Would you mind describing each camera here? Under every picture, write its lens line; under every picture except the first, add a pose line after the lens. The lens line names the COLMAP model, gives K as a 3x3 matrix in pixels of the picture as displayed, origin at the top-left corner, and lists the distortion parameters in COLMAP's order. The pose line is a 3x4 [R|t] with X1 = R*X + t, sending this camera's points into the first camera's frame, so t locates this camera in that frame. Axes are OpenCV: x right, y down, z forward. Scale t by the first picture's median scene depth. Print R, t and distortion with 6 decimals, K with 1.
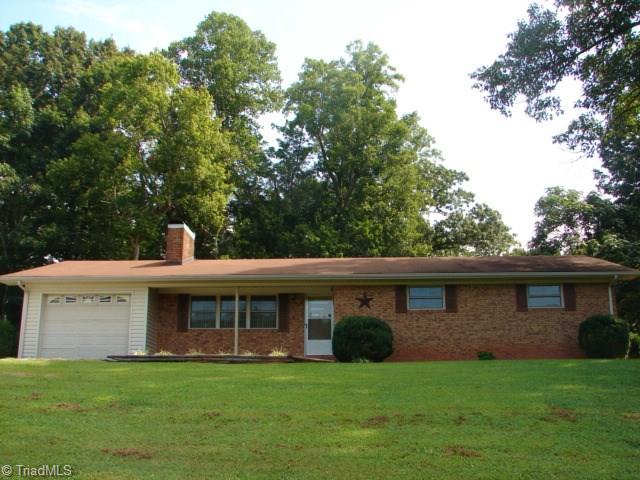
lens RADIAL K [[705.2, 0, 318.0], [0, 705.2, 239.6], [0, 0, 1]] dist [-0.093864, 0.000000]
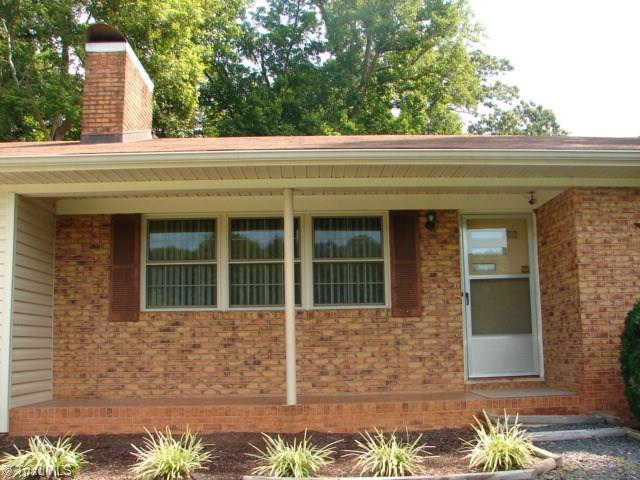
lens RADIAL K [[705.2, 0, 322.0], [0, 705.2, 239.1], [0, 0, 1]] dist [-0.093864, 0.000000]
pose [[0.997860, -0.007528, 0.064946, -0.110839], [0.000738, 0.994582, 0.103950, 0.051206], [-0.065376, -0.103679, 0.992460, 0.616074]]
